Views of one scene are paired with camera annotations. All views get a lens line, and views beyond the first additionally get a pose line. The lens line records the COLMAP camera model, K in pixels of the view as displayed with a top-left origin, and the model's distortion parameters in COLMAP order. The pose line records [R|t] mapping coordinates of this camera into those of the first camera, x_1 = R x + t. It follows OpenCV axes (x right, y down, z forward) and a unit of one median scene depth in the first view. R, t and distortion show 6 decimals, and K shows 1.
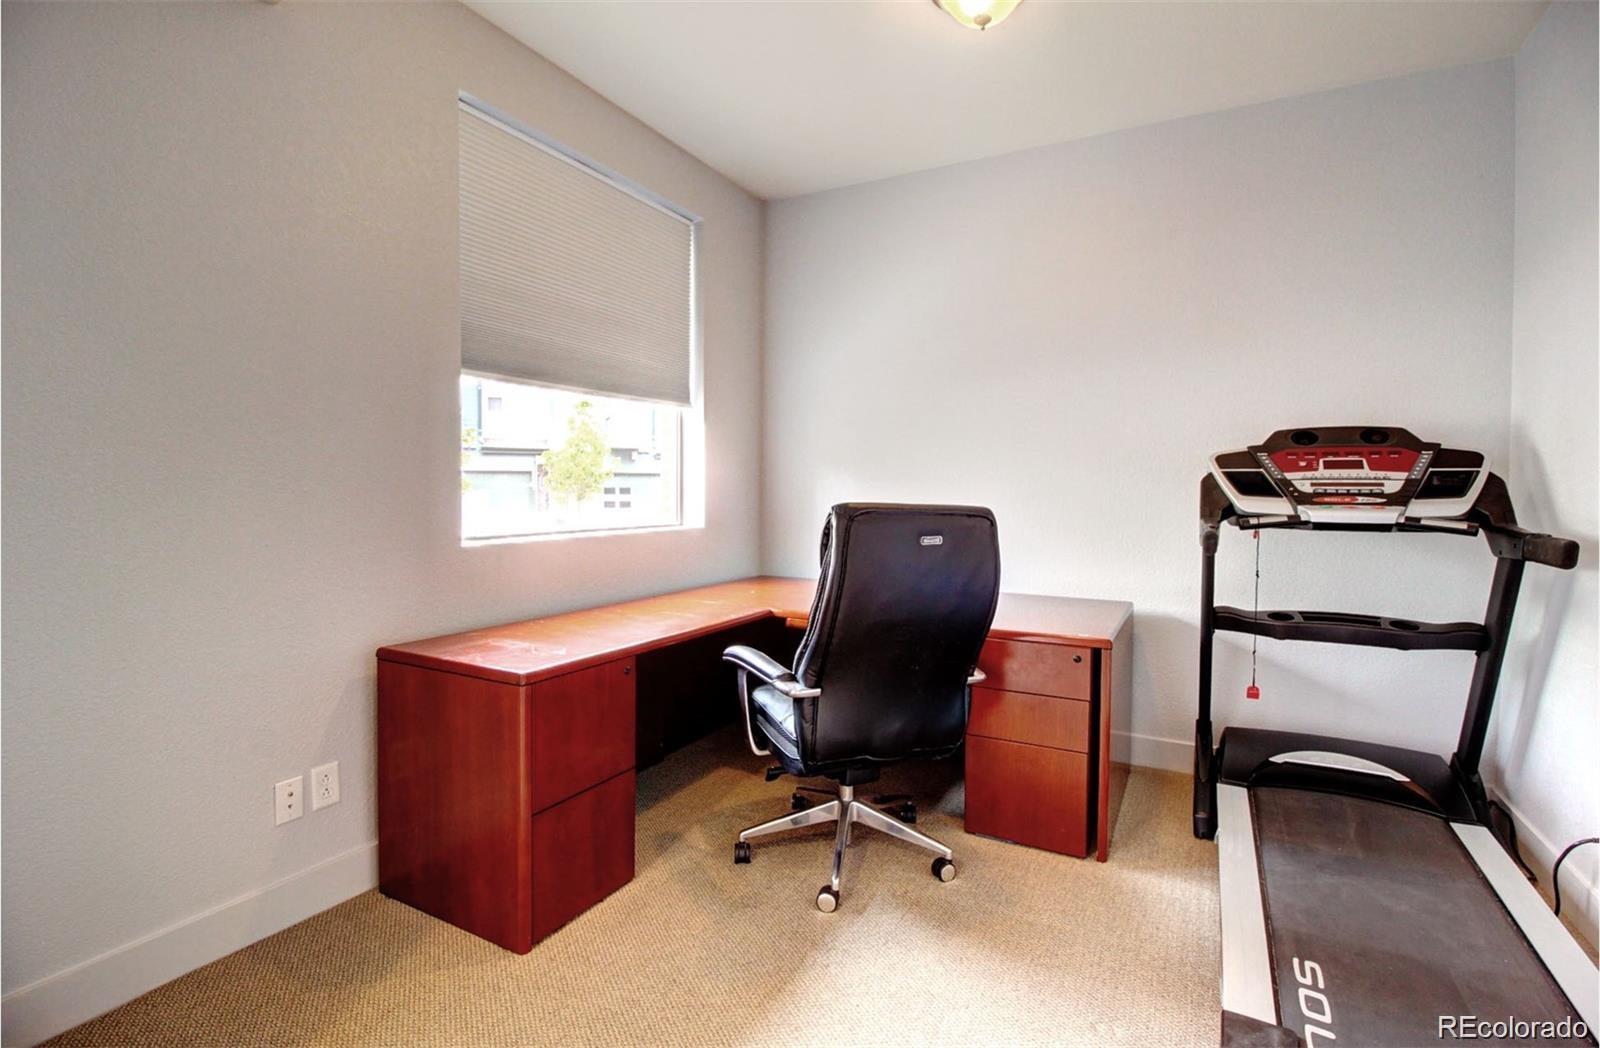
lens RADIAL K [[717.8, 0, 809.6], [0, 717.8, 482.1], [0, 0, 1]] dist [-0.002896, -0.001057]
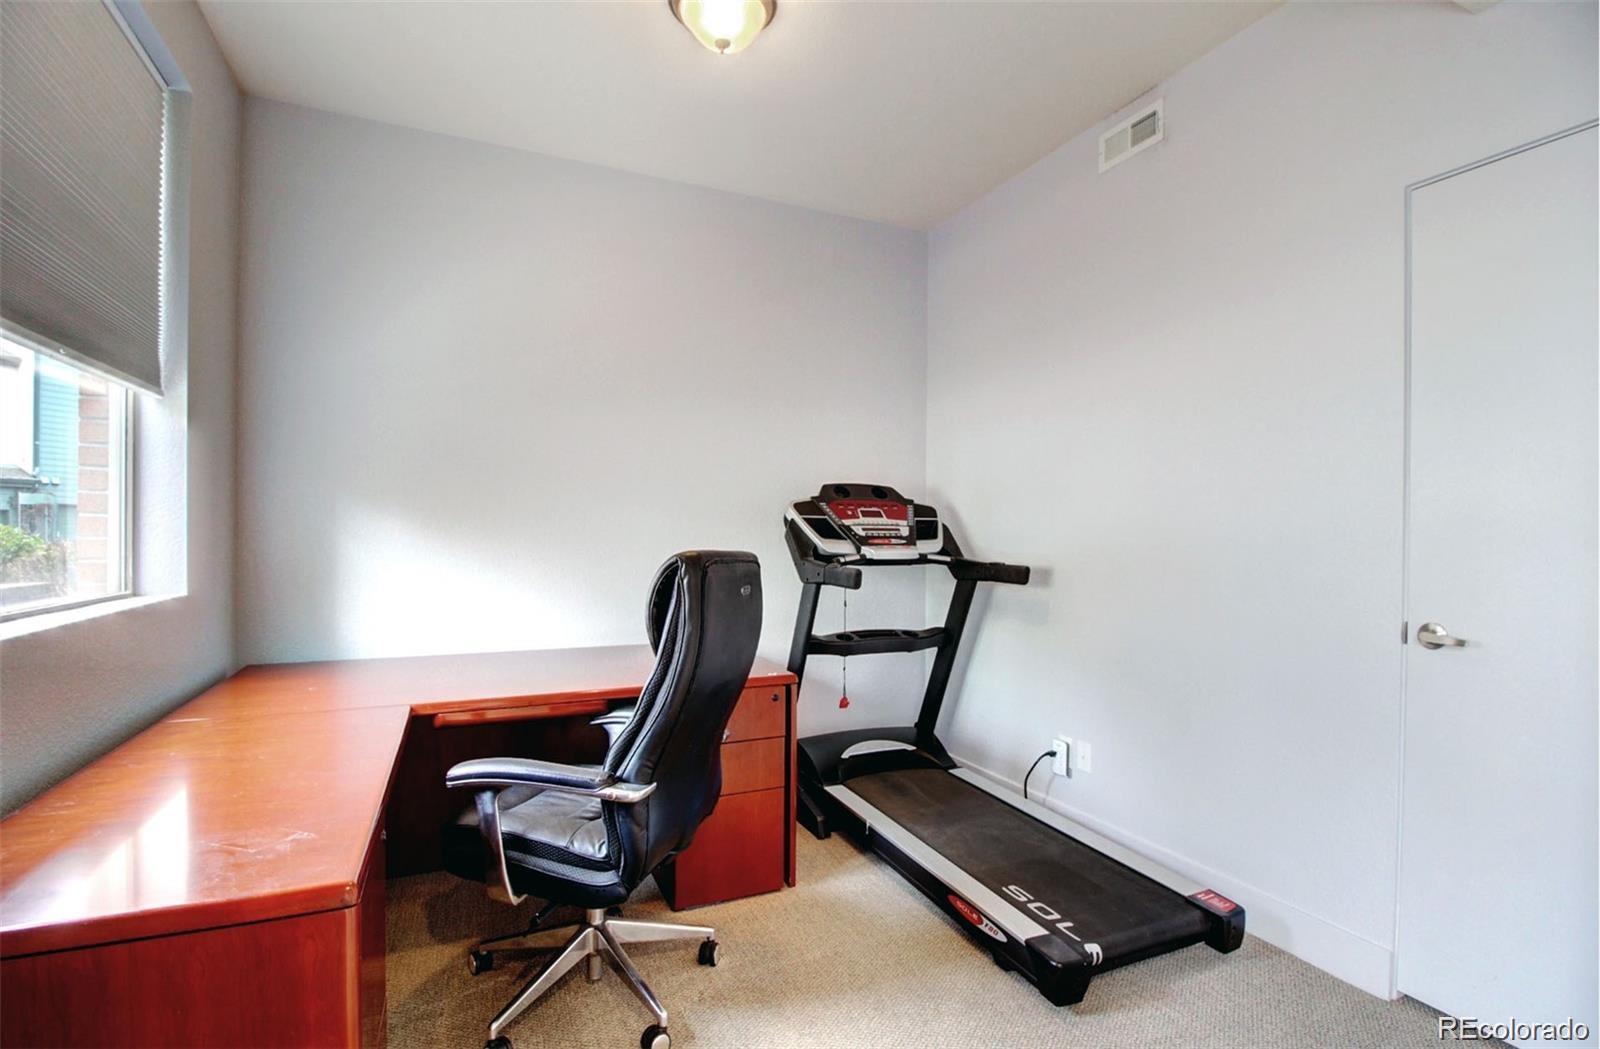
lens RADIAL K [[767.2, 0, 793.4], [0, 767.2, 514.8], [0, 0, 1]] dist [-0.000903, -0.001171]
pose [[0.626280, 0.017544, 0.779400, -0.437940], [-0.008280, 0.999840, -0.015852, 0.000002], [-0.779554, 0.003474, 0.626325, 0.262469]]
